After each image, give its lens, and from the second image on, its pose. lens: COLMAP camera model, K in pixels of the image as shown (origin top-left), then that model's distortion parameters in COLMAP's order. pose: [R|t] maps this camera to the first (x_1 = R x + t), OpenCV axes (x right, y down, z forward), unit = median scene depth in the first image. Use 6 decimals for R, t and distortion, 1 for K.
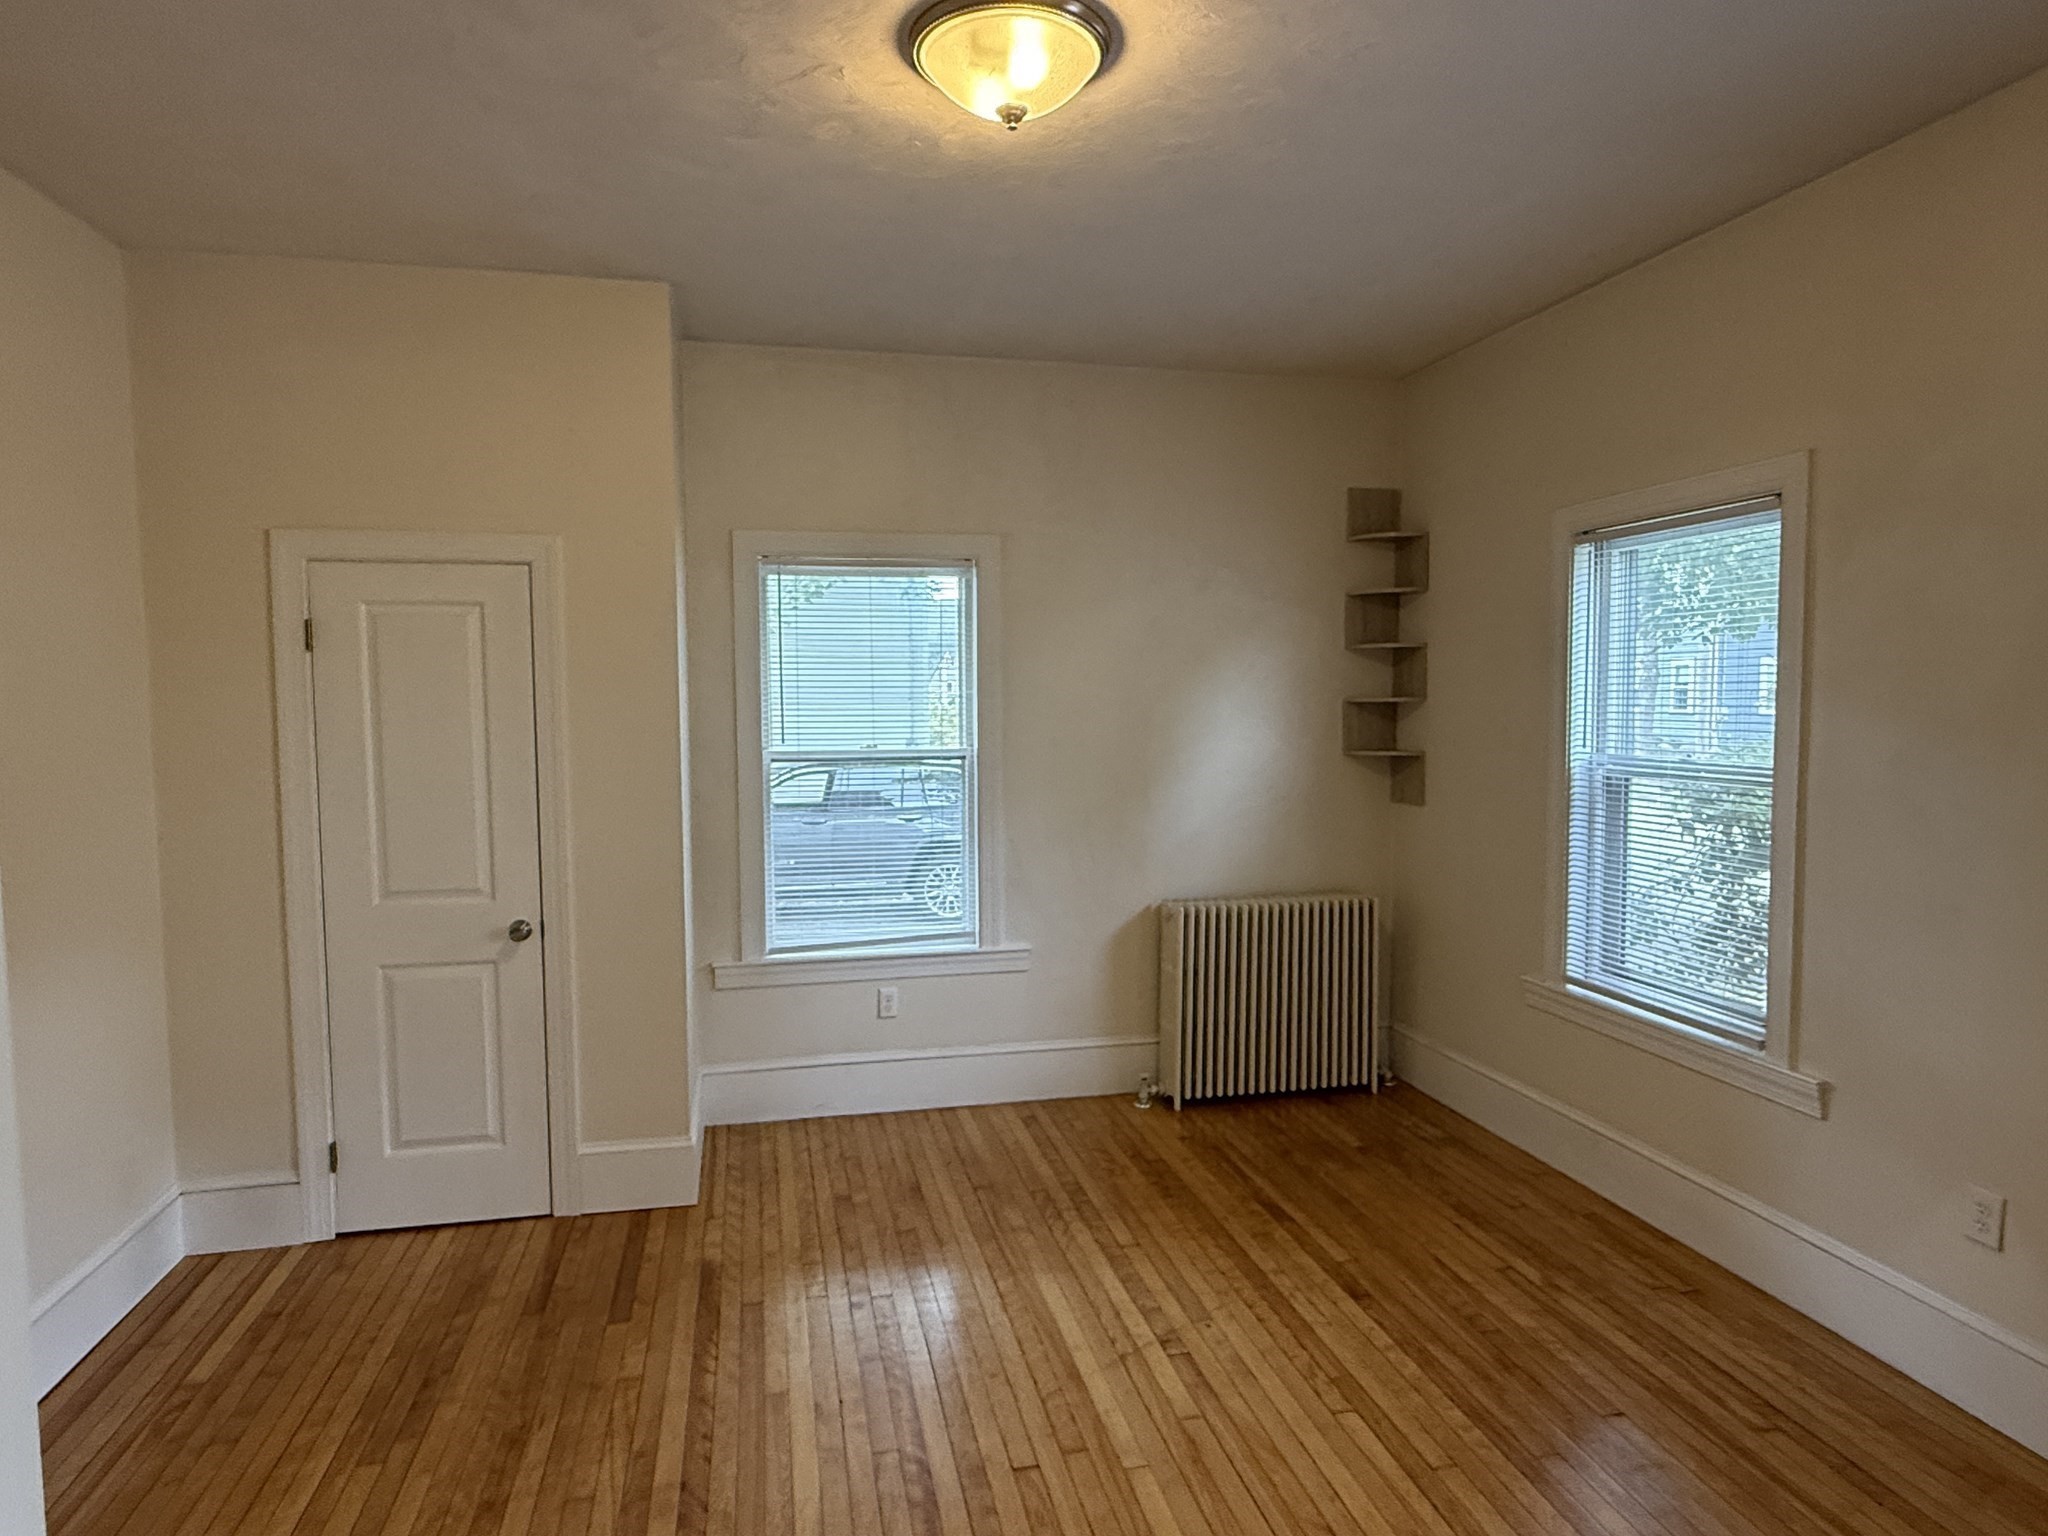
lens RADIAL K [[1199.8, 0, 1032.3], [0, 1199.8, 778.4], [0, 0, 1]] dist [-0.002977, -0.000128]
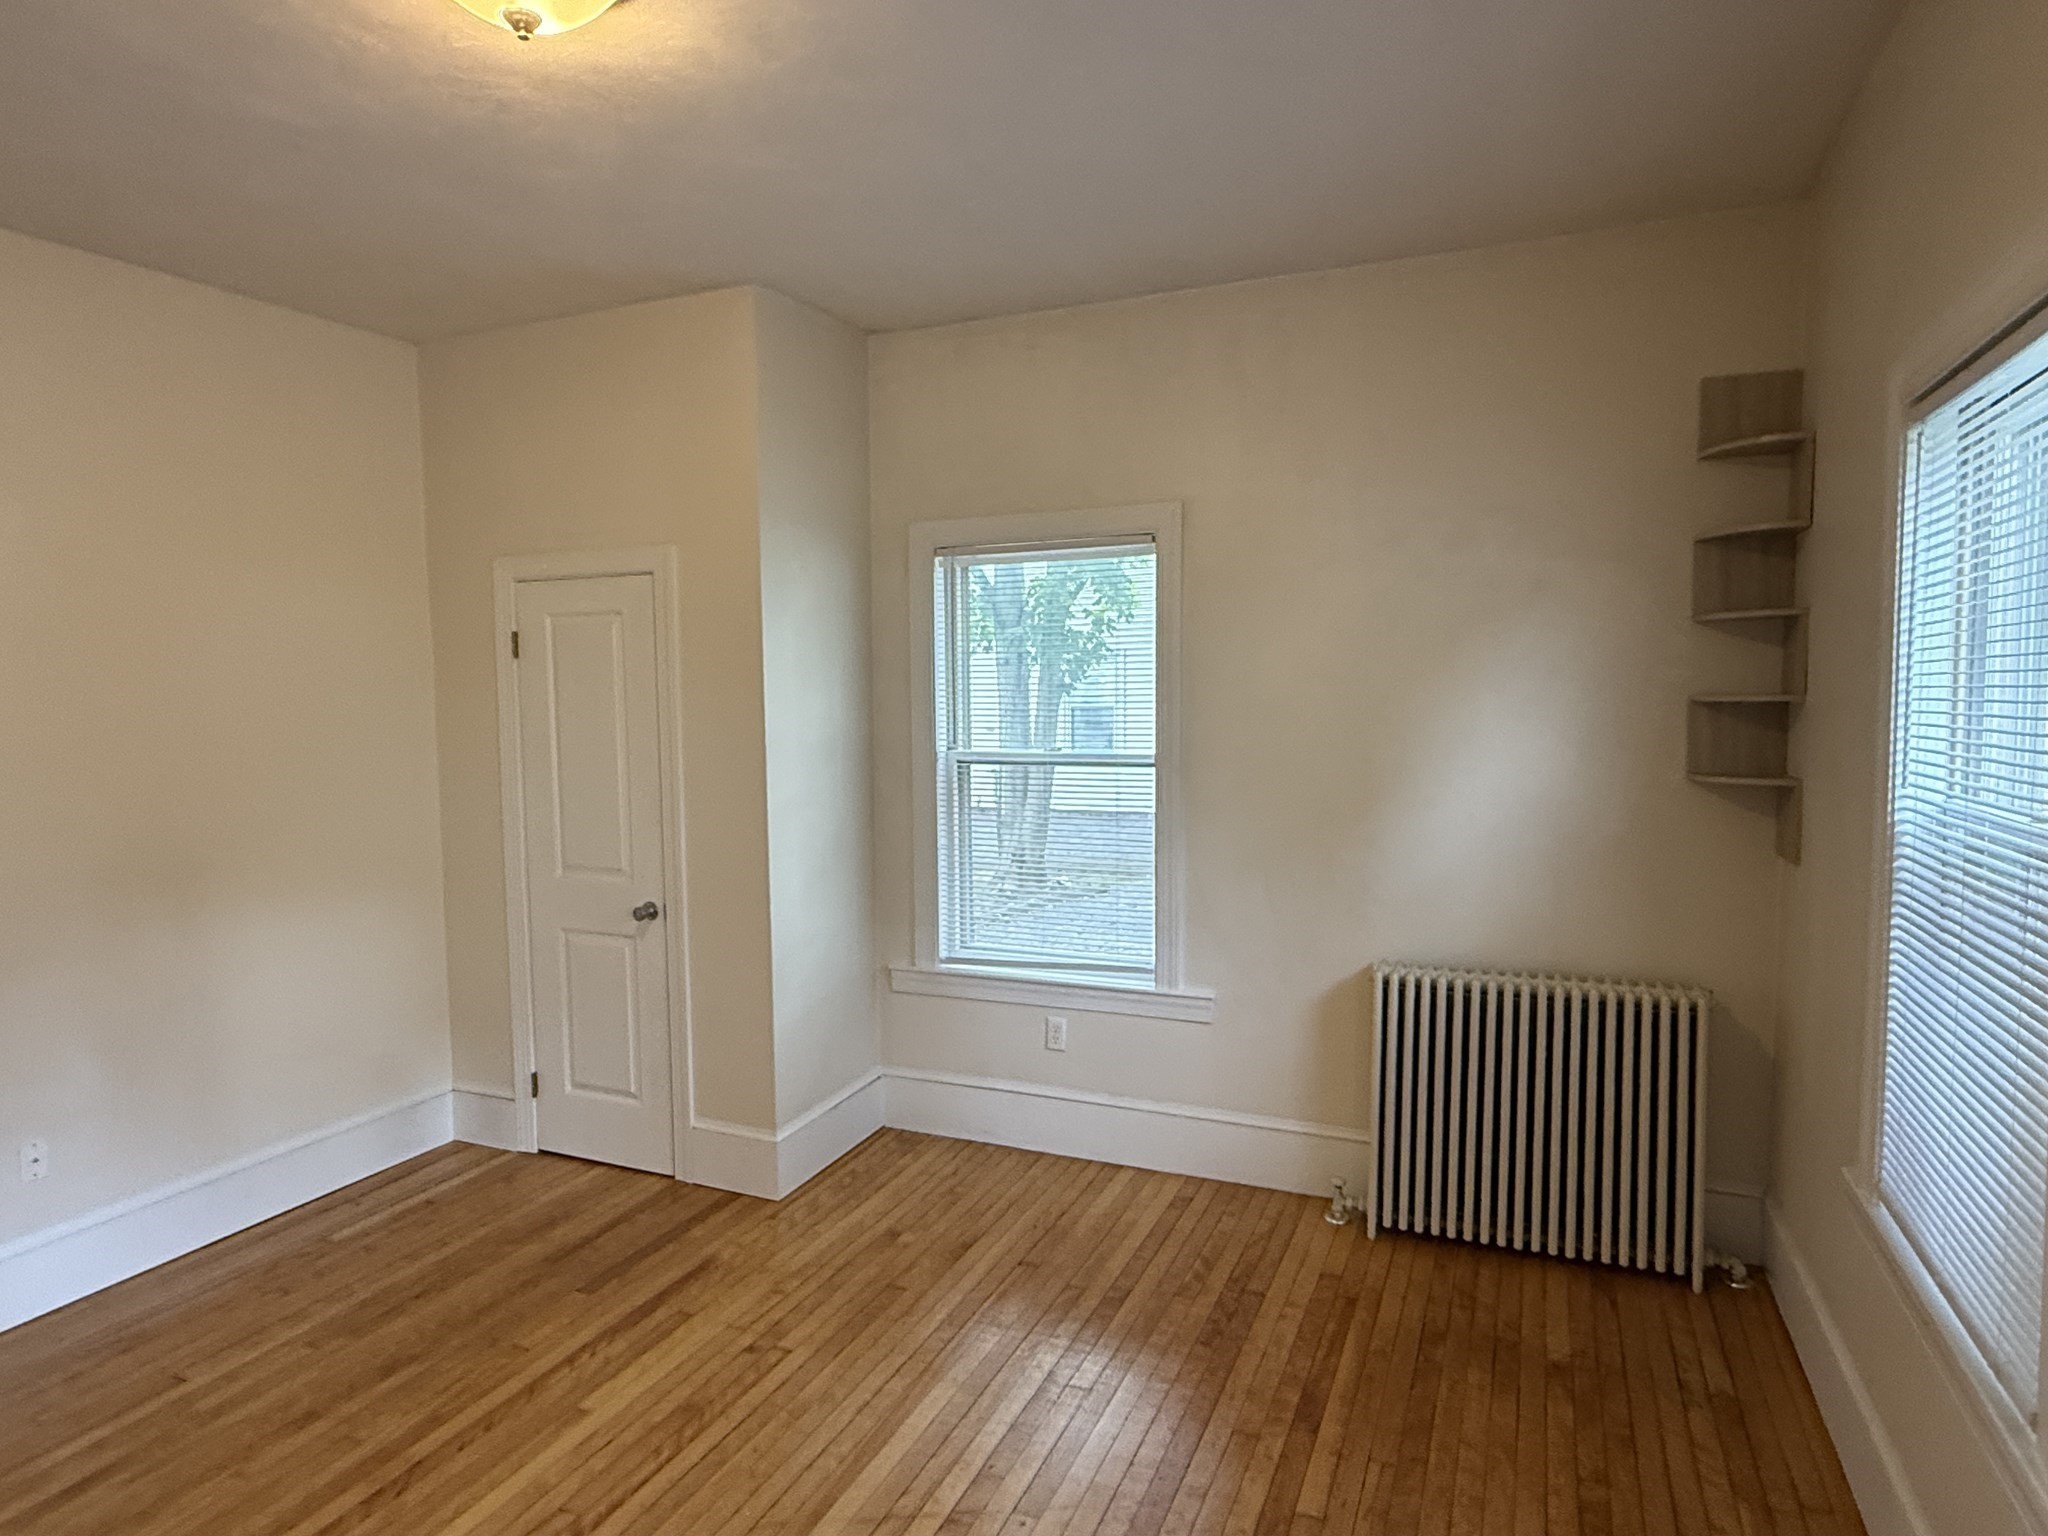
lens RADIAL K [[1199.4, 0, 1013.4], [0, 1199.4, 787.7], [0, 0, 1]] dist [-0.003602, 0.000431]
pose [[0.803002, 0.045472, -0.594239, 0.463699], [-0.036174, 0.998965, 0.027560, -0.026417], [0.594877, -0.000635, 0.803817, 0.310037]]
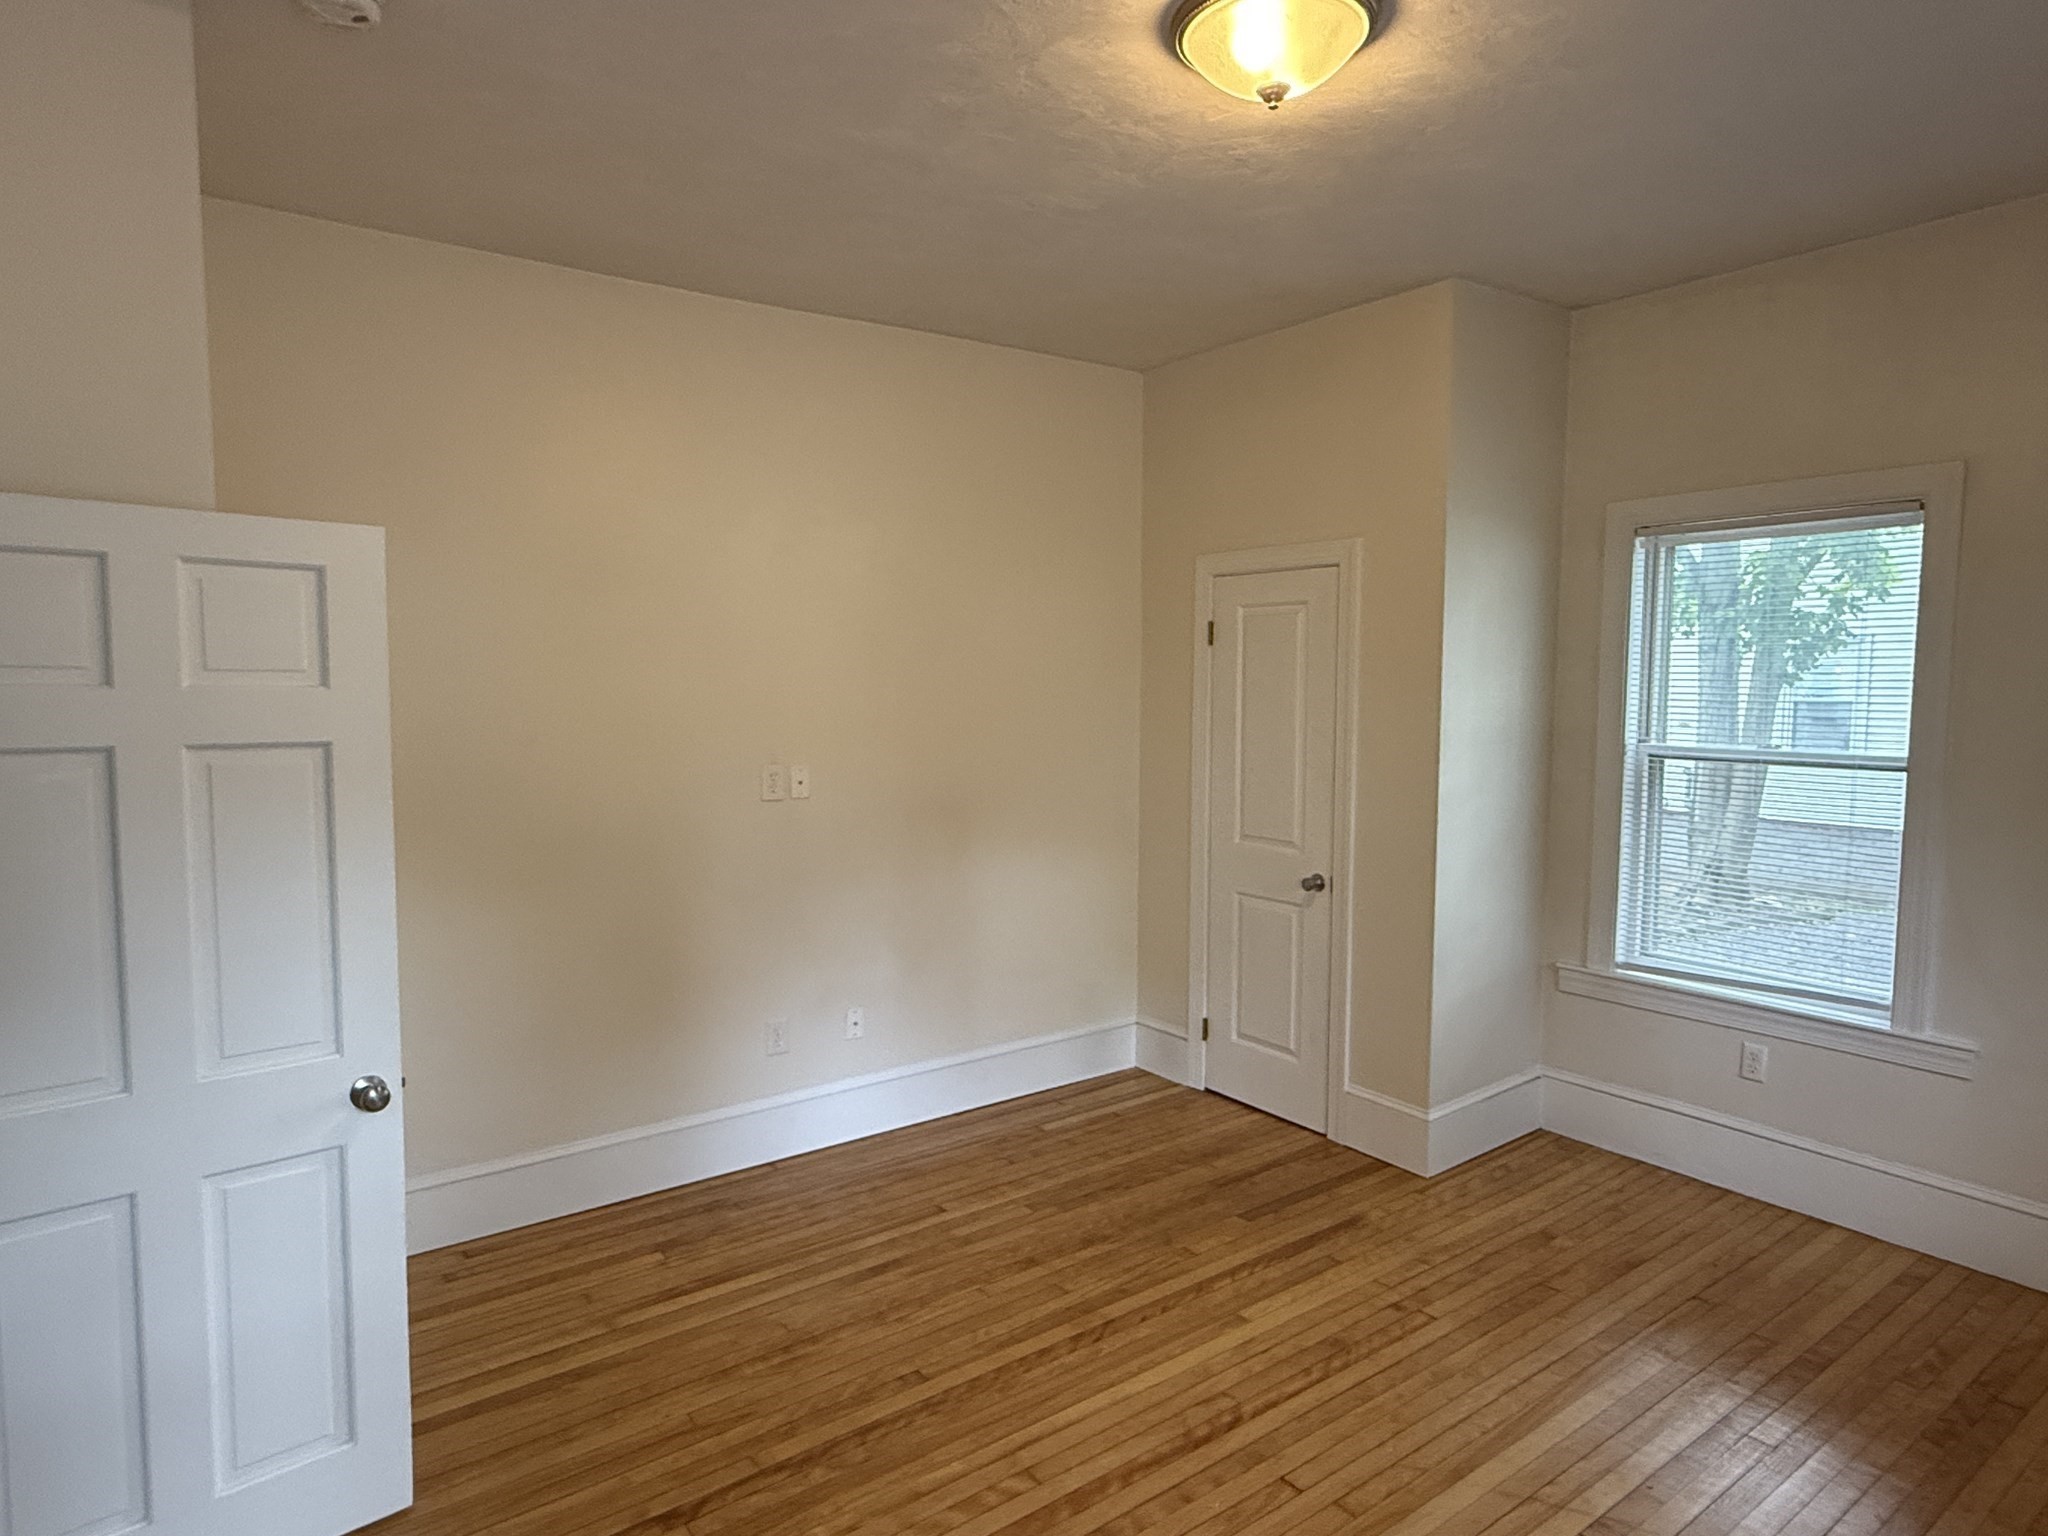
lens RADIAL K [[1199.8, 0, 1032.3], [0, 1199.8, 778.4], [0, 0, 1]] dist [-0.002977, -0.000128]
pose [[0.403442, 0.081788, -0.911343, 0.493650], [-0.069097, 0.995876, 0.058785, -0.022270], [0.912393, 0.039255, 0.407429, 0.261890]]
